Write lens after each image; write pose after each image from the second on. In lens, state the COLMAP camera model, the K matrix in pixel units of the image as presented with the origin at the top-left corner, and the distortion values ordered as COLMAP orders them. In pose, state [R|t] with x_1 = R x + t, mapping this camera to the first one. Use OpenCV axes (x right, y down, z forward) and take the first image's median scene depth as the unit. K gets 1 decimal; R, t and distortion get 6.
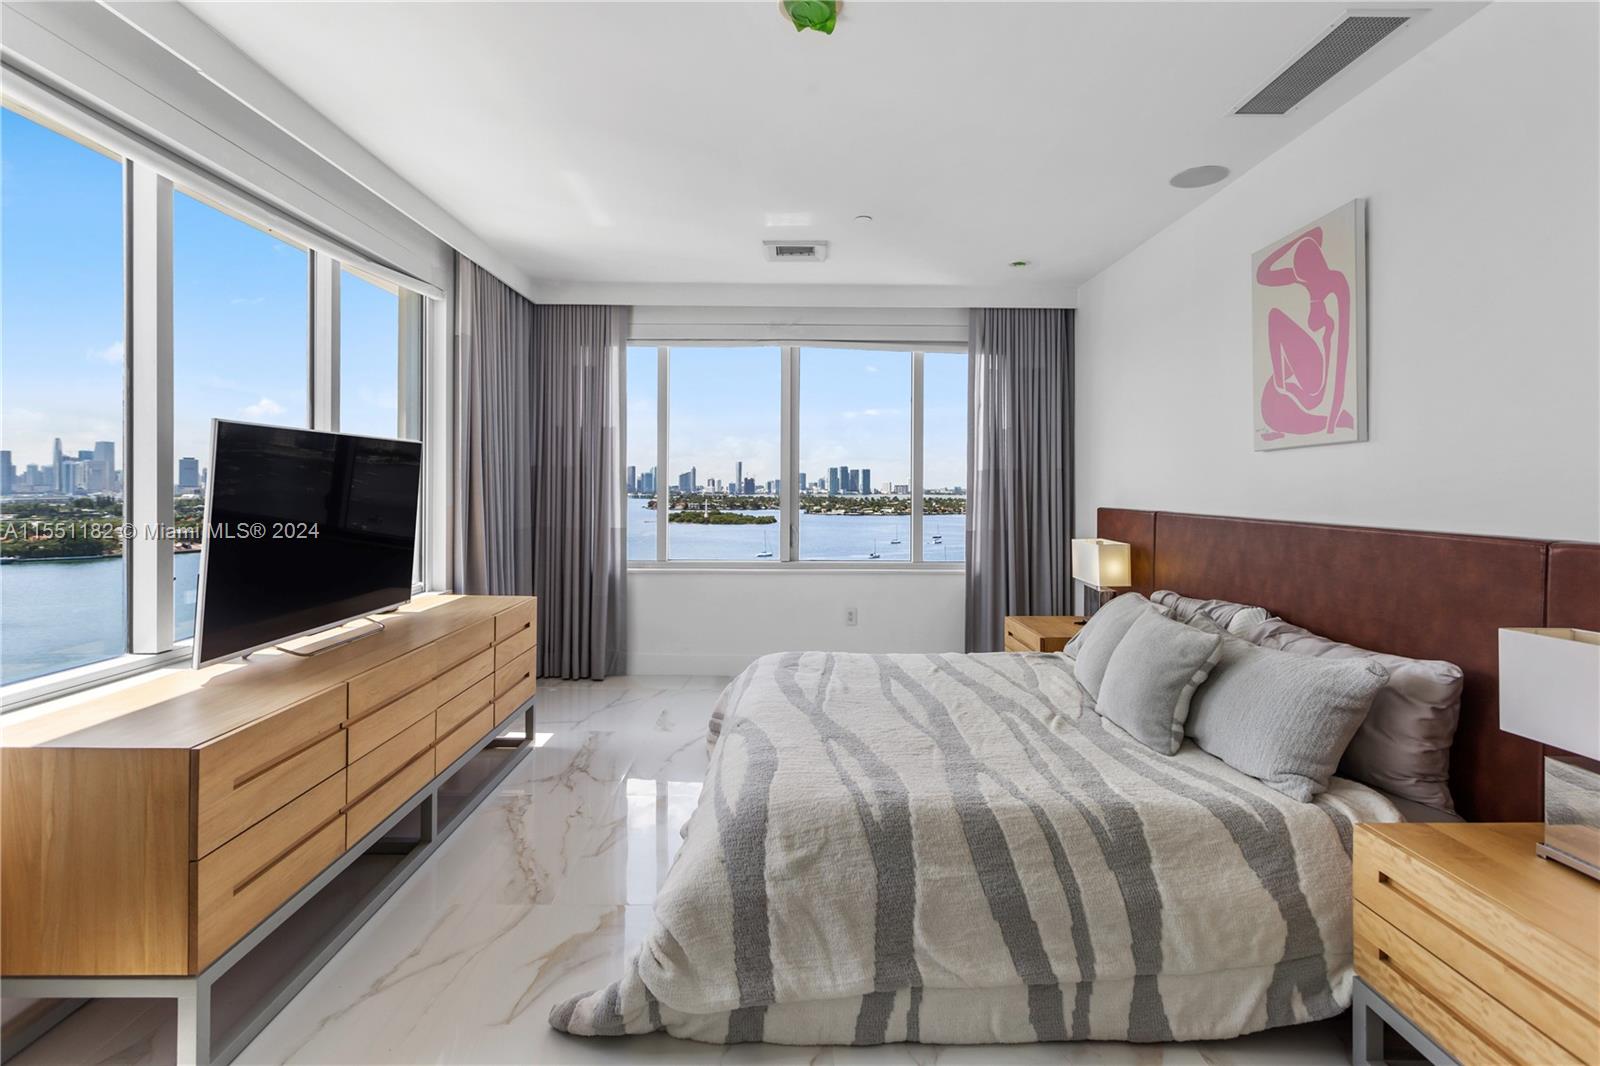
lens RADIAL K [[780.9, 0, 800.9], [0, 780.9, 488.5], [0, 0, 1]] dist [-0.006267, 0.005658]
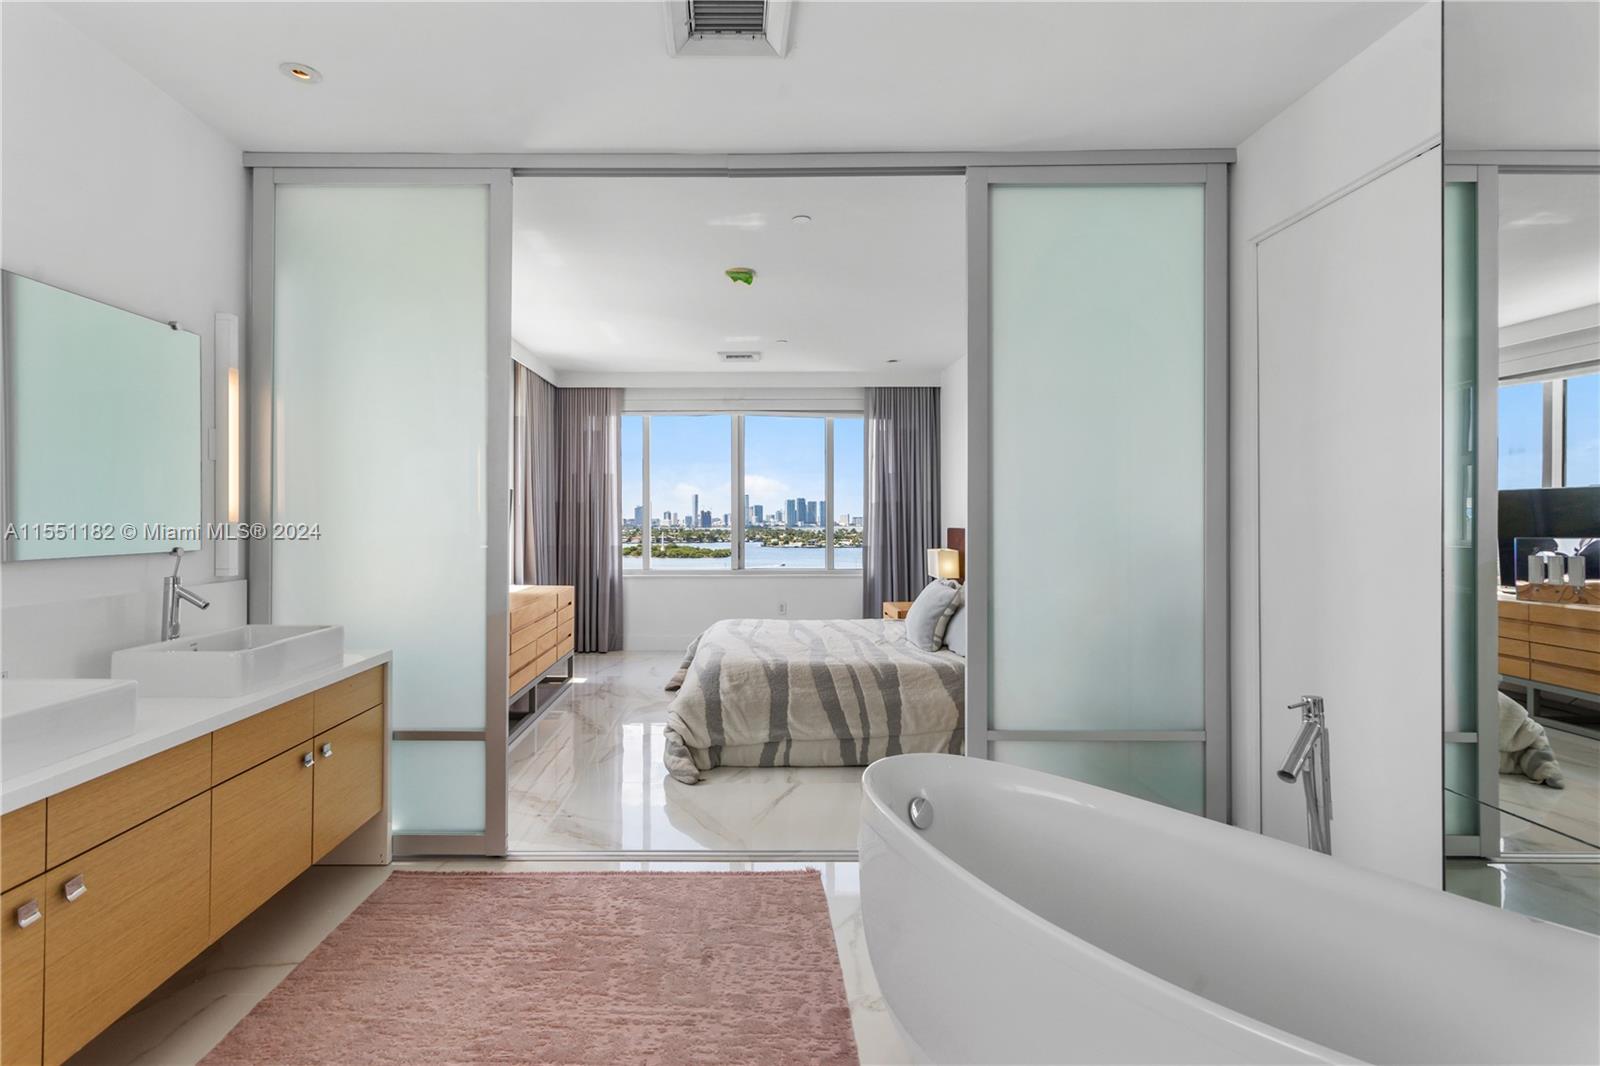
lens RADIAL K [[780.9, 0, 741.4], [0, 780.9, 512.4], [0, 0, 1]] dist [-0.006267, 0.005658]
pose [[0.999765, -0.006287, -0.020766, 0.040014], [0.006060, 0.999921, -0.010998, 0.013690], [0.020834, 0.010870, 0.999724, -0.742219]]
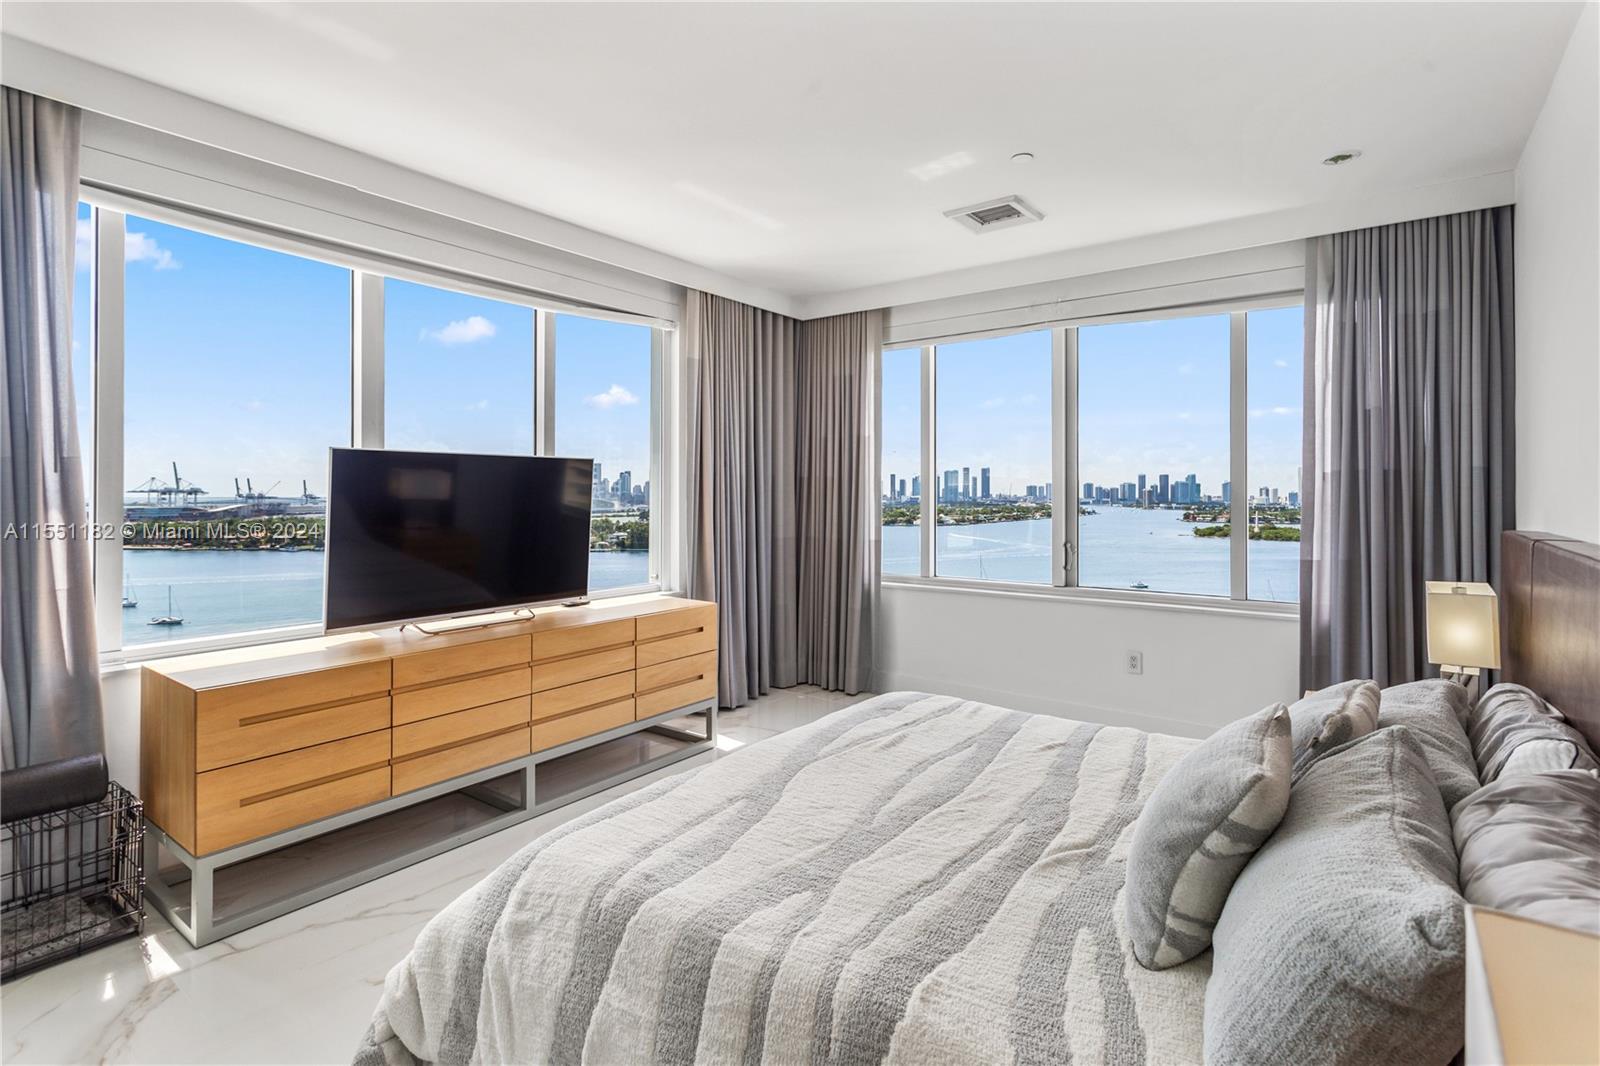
lens RADIAL K [[780.9, 0, 784.8], [0, 780.9, 488.2], [0, 0, 1]] dist [-0.006267, 0.005658]
pose [[0.791125, -0.009157, -0.611586, 0.494656], [0.001531, 0.999914, -0.012991, -0.000962], [0.611653, 0.009341, 0.791071, 0.308029]]
